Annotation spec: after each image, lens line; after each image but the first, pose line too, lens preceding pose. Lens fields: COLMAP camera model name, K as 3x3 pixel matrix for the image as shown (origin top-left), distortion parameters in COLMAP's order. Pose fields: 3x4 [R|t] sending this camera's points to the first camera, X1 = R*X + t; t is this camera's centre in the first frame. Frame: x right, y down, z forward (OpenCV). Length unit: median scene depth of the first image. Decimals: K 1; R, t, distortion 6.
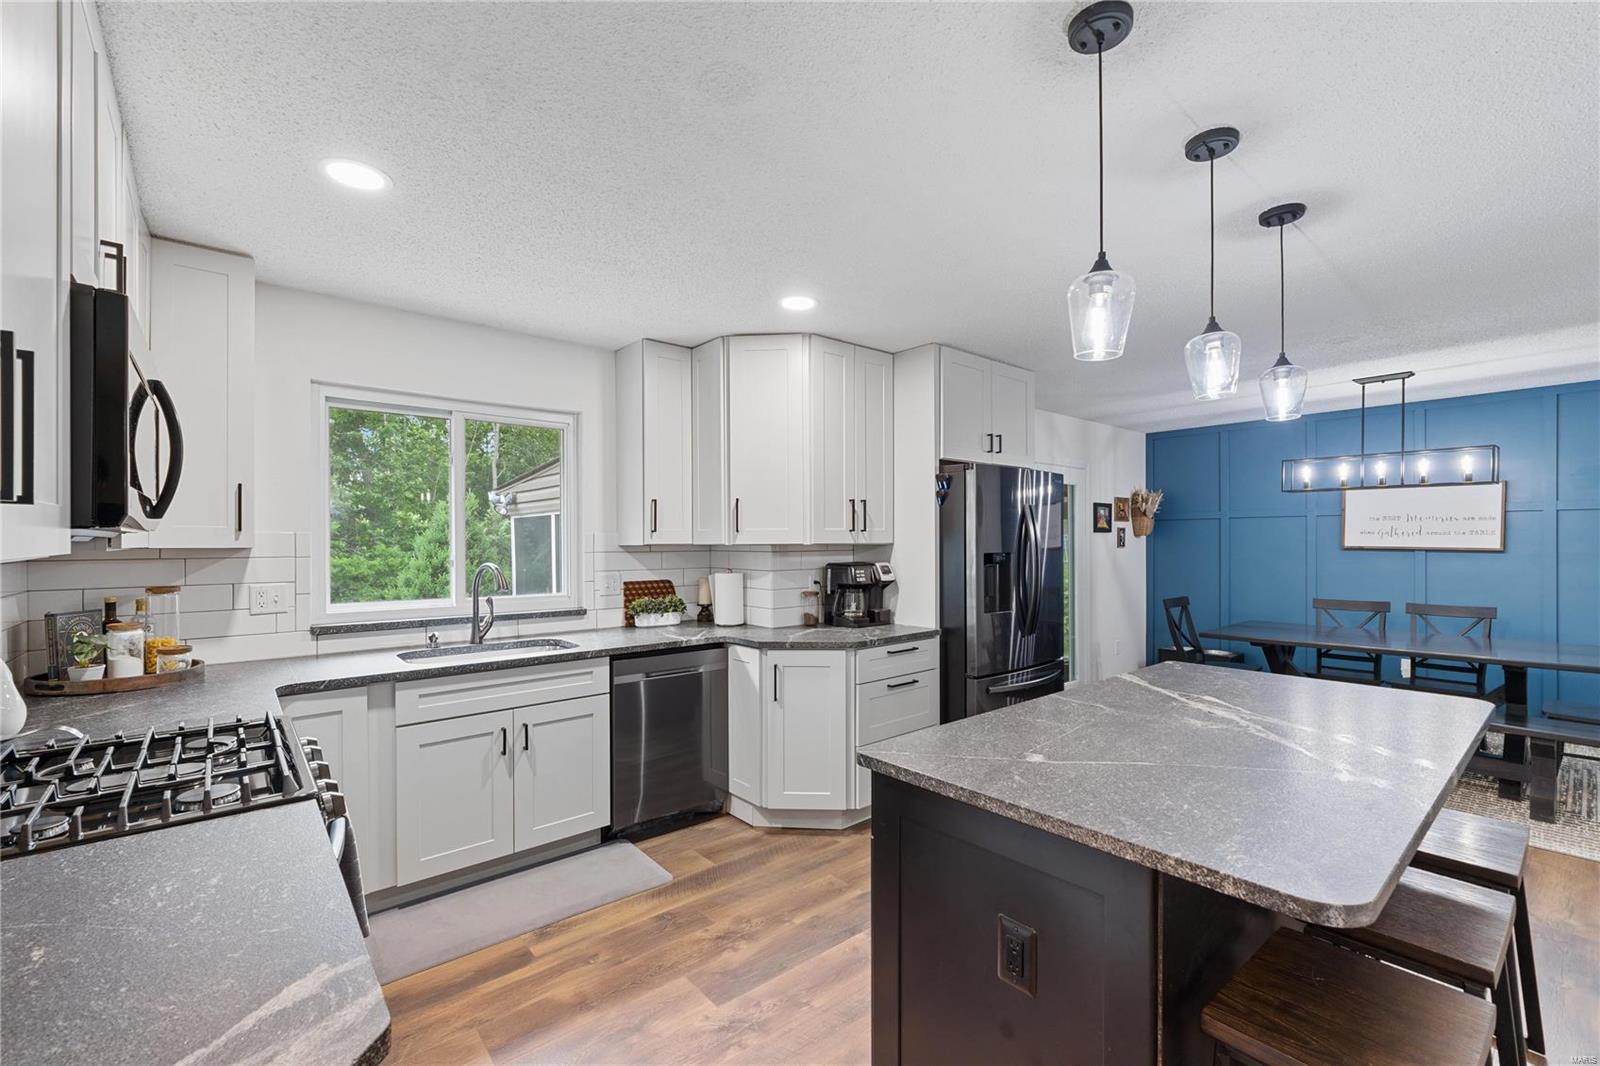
lens RADIAL K [[672.5, 0, 804.8], [0, 672.5, 543.0], [0, 0, 1]] dist [-0.004277, 0.000427]
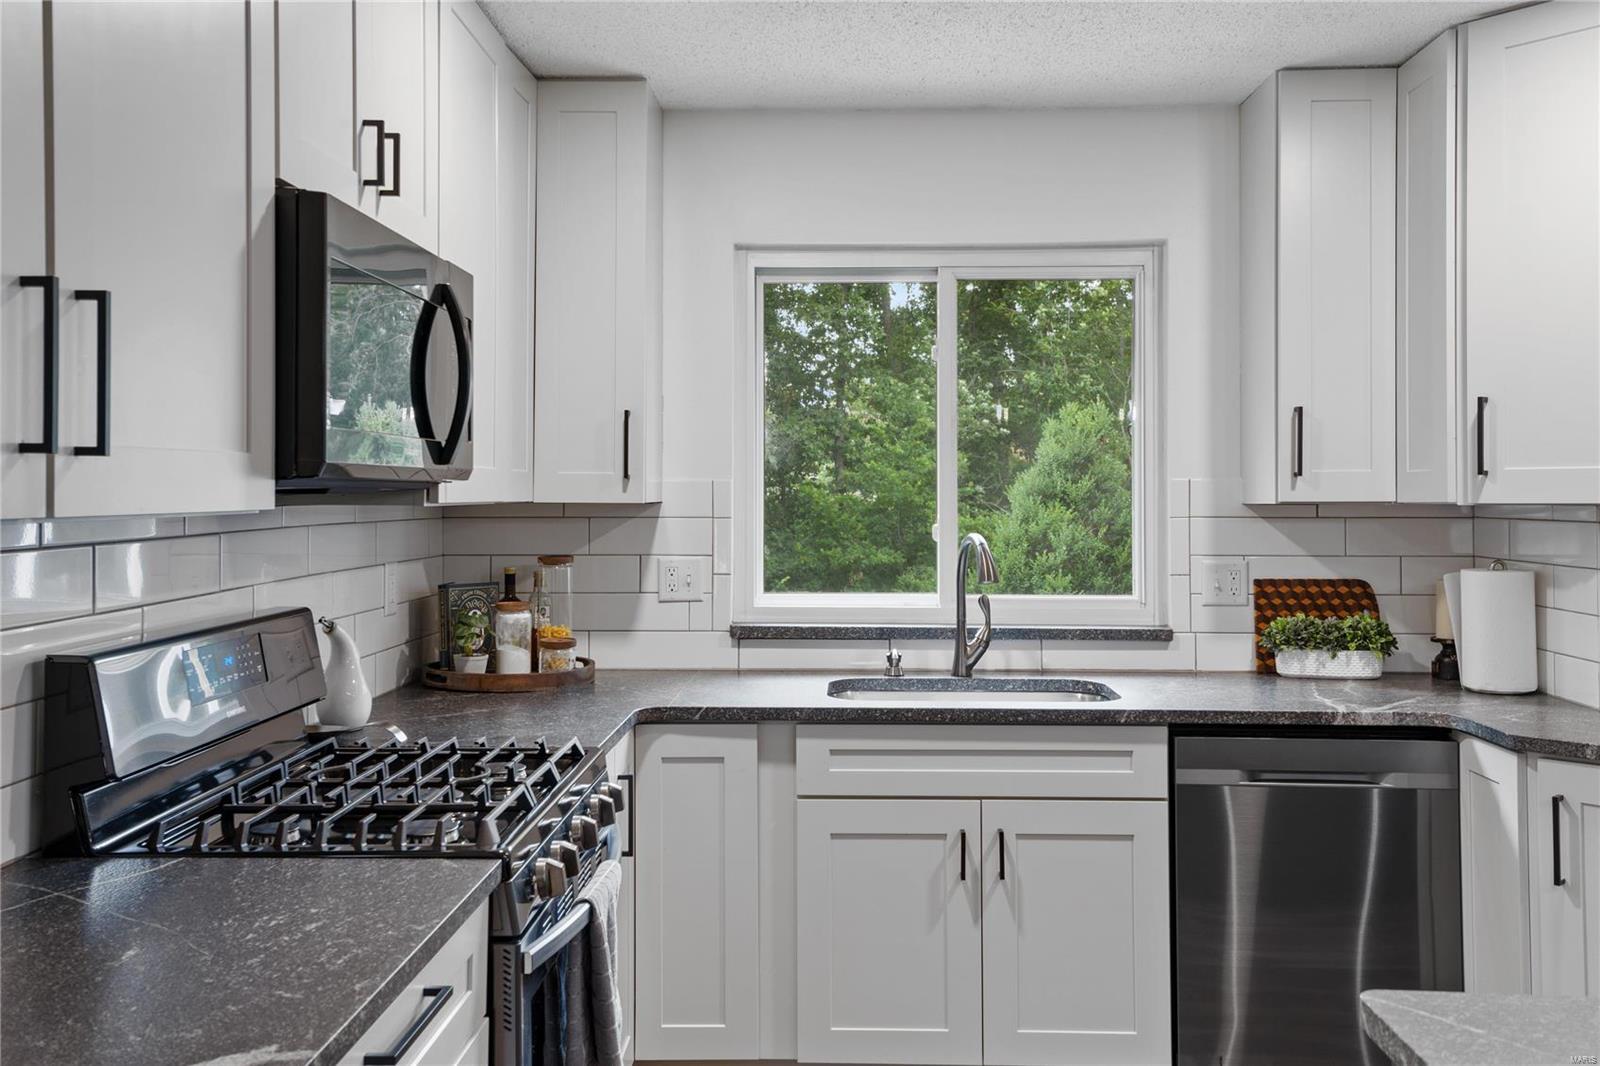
lens RADIAL K [[1387.9, 0, 797.6], [0, 1387.9, 489.6], [0, 0, 1]] dist [0.026119, -0.009677]
pose [[0.735258, 0.001587, -0.677786, 0.192271], [-0.005021, 0.999983, -0.003105, -0.002311], [0.677769, 0.005687, 0.735253, 0.049490]]
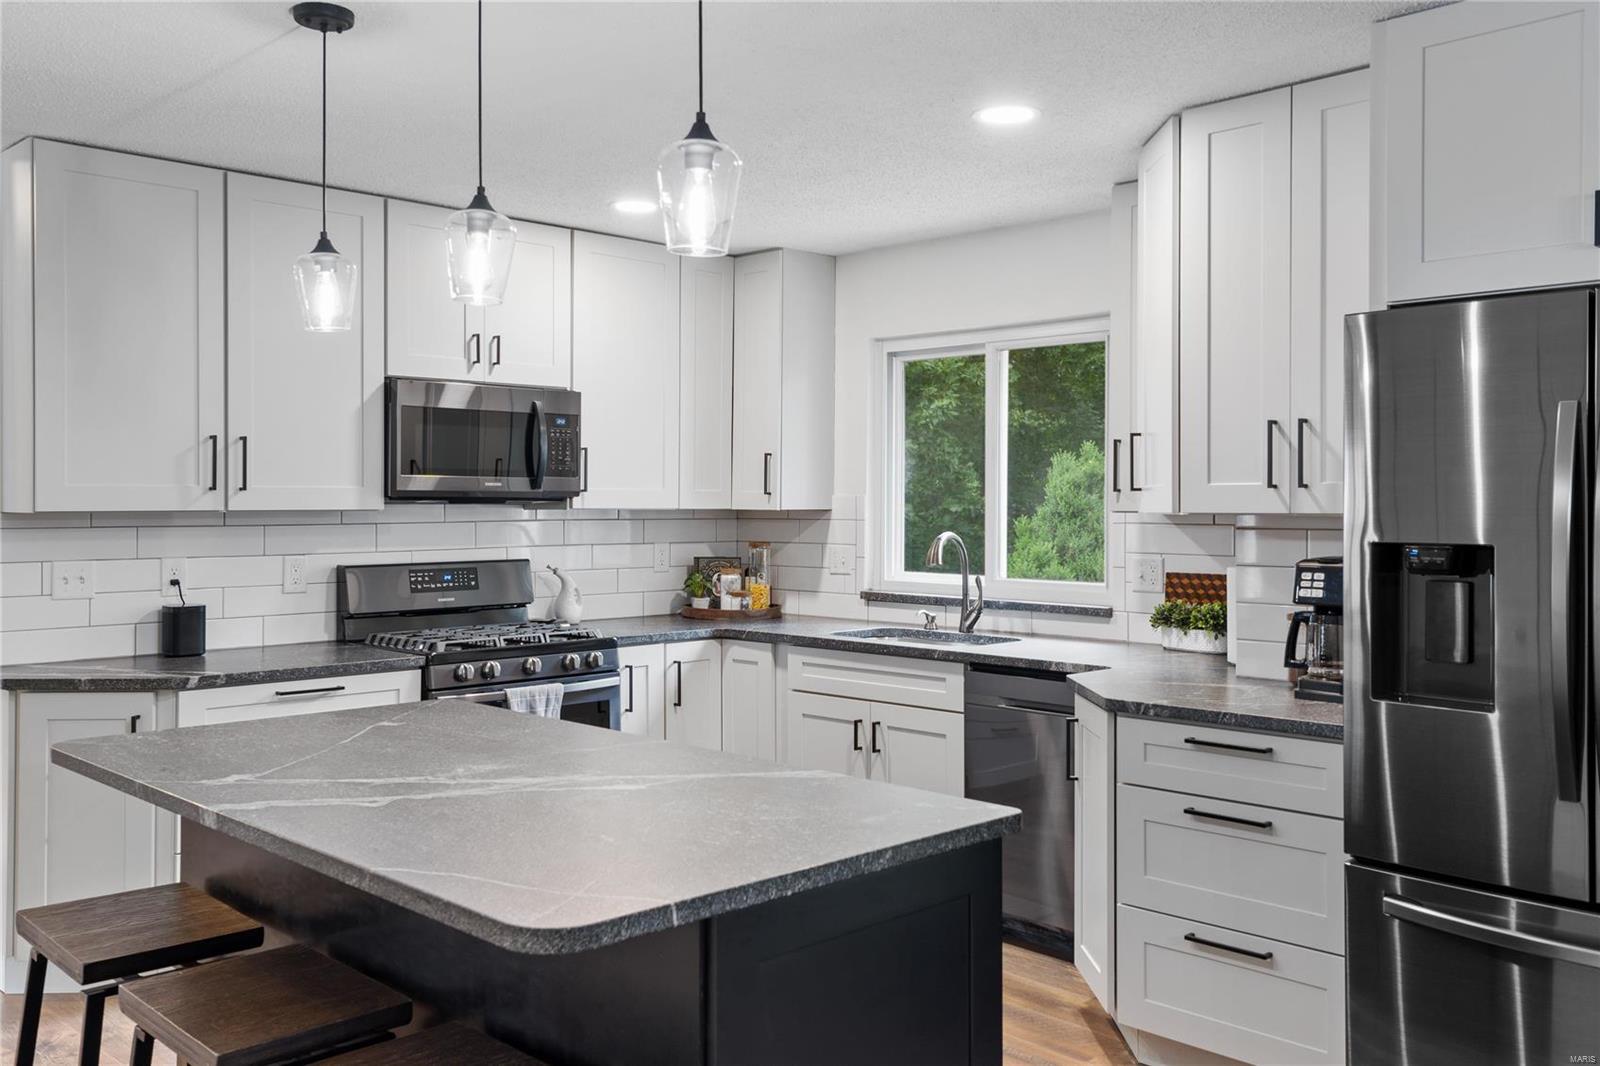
lens RADIAL K [[1387.9, 0, 821.3], [0, 1387.9, 507.7], [0, 0, 1]] dist [0.026119, -0.009677]
pose [[0.080207, 0.006387, -0.996758, 1.122107], [-0.006768, 0.999960, 0.005863, -0.008068], [0.996755, 0.006276, 0.080247, 0.672581]]
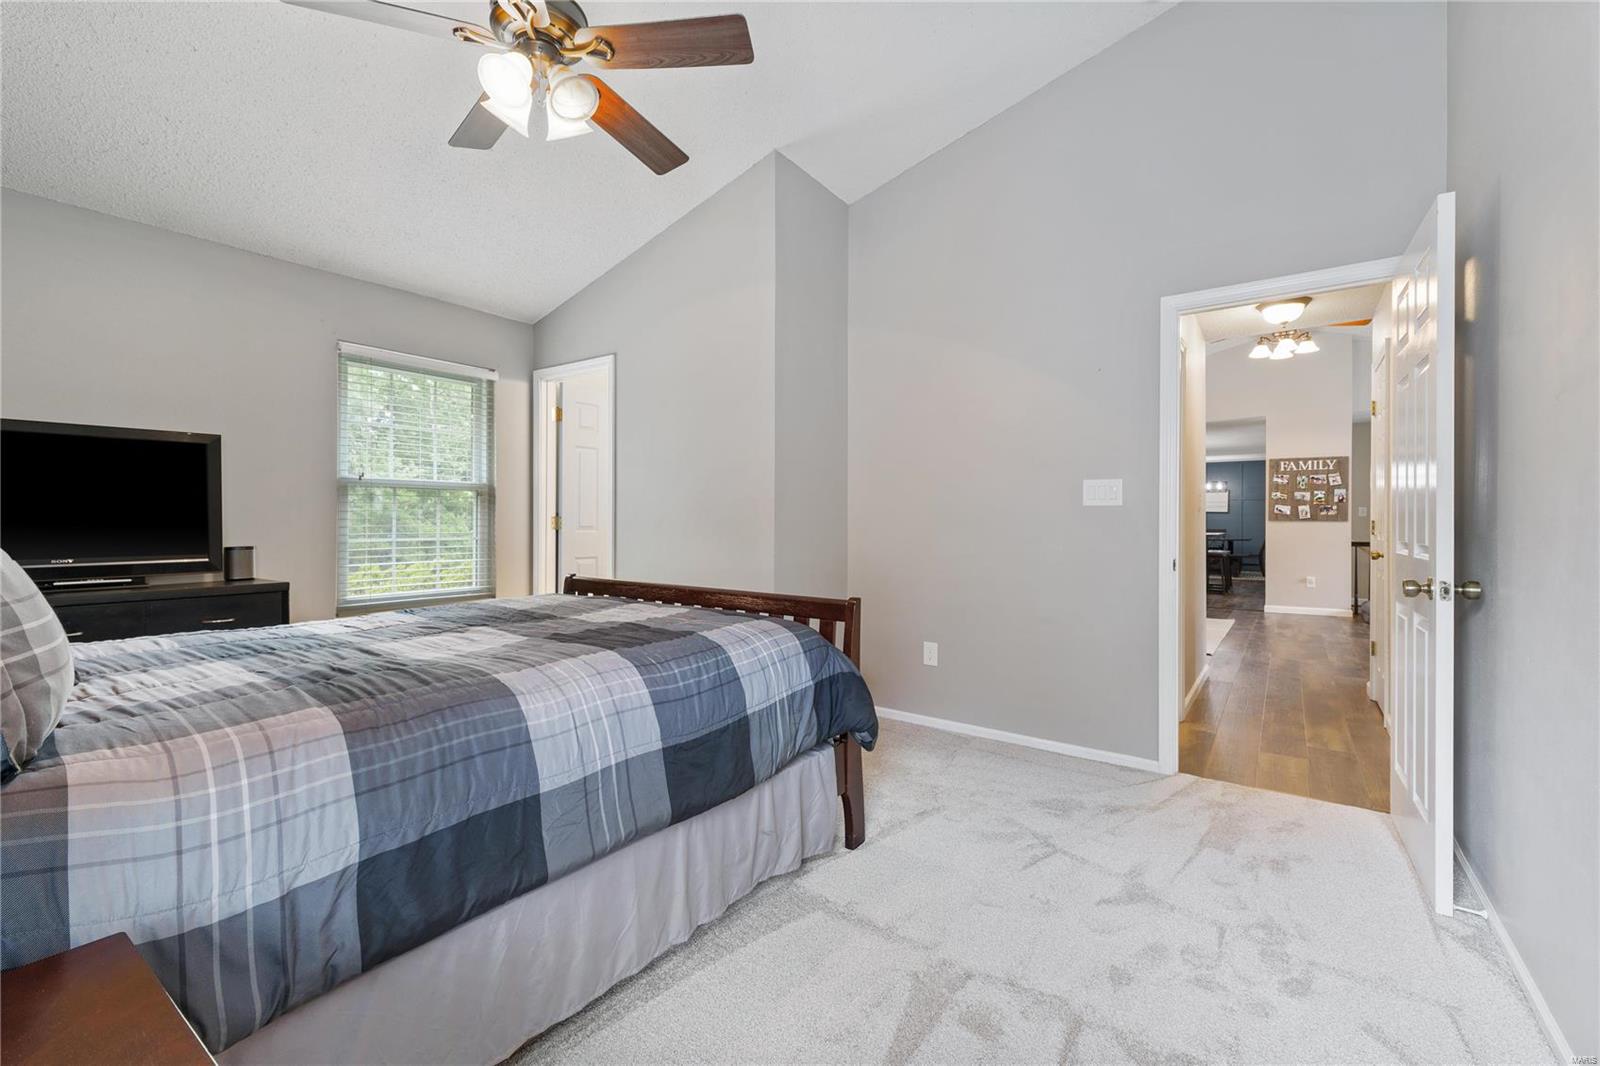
lens RADIAL K [[672.5, 0, 796.9], [0, 672.5, 521.1], [0, 0, 1]] dist [-0.004277, 0.000427]
pose [[0.974012, 0.002558, 0.226481, -2.447282], [-0.003061, 0.999994, 0.001870, 0.086984], [-0.226474, -0.002514, 0.974014, -2.400794]]
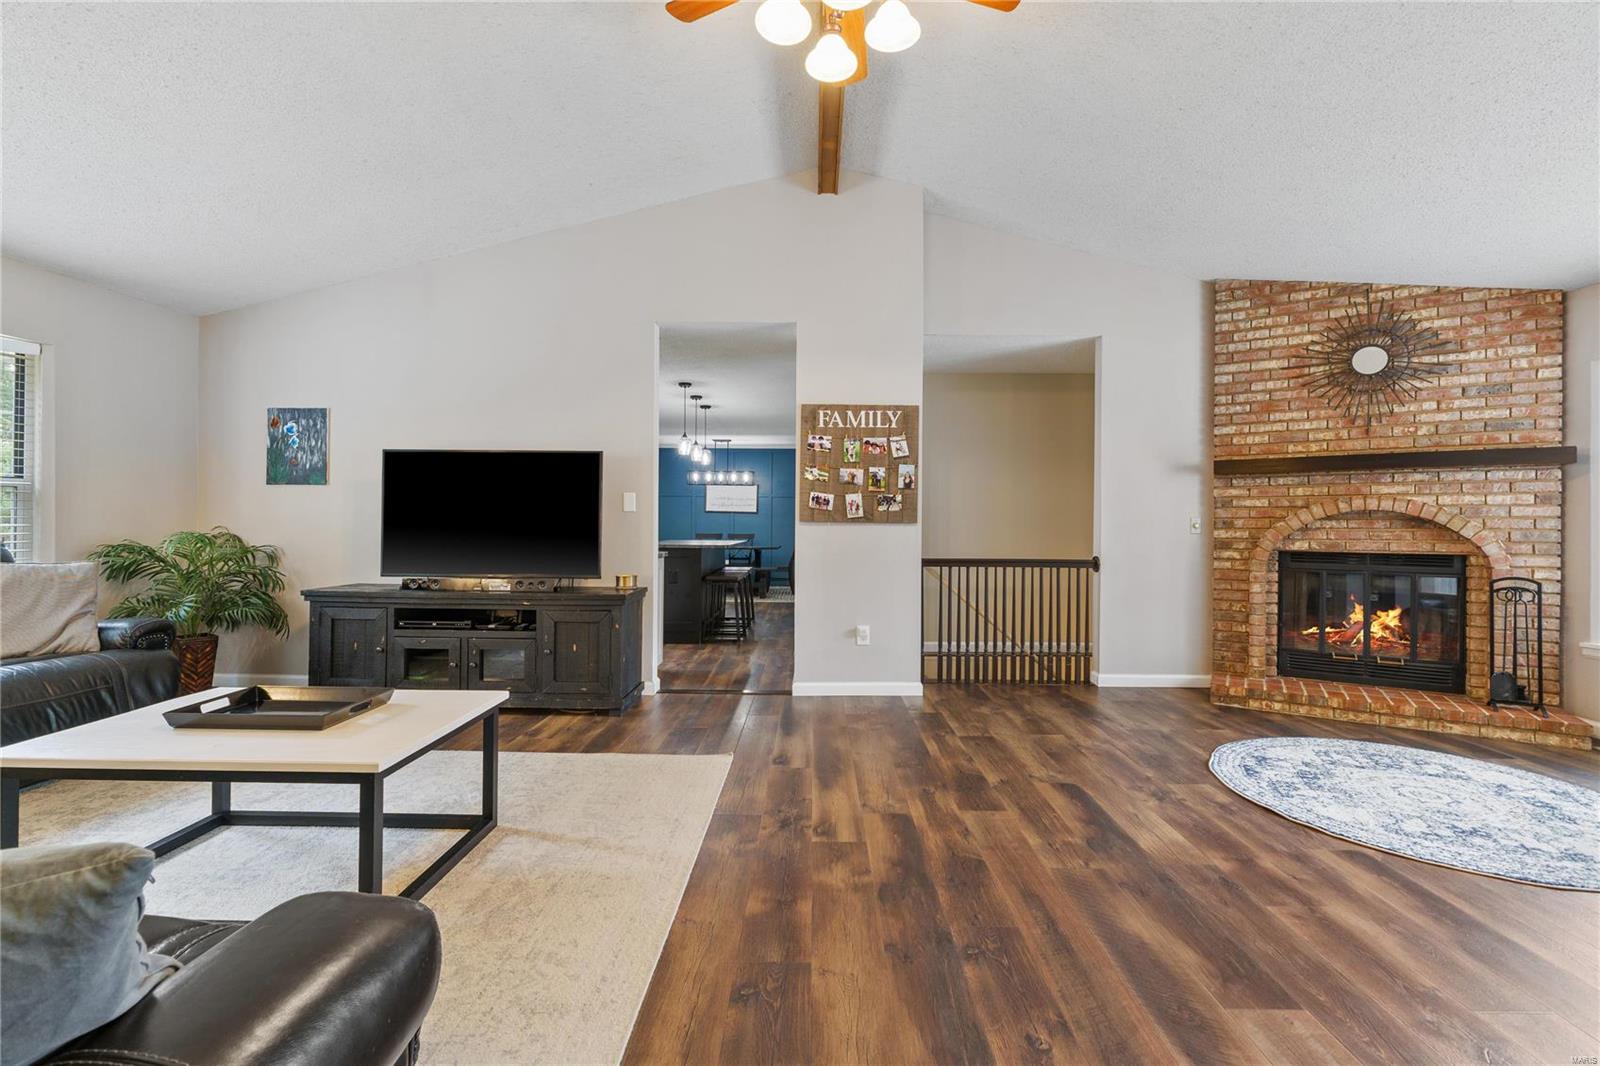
lens RADIAL K [[672.5, 0, 812.2], [0, 672.5, 525.2], [0, 0, 1]] dist [-0.004277, 0.000427]
pose [[0.651935, 0.007930, 0.758233, -1.090951], [-0.008437, 0.999959, -0.003204, 0.096626], [-0.758228, -0.004308, 0.651976, -1.185733]]
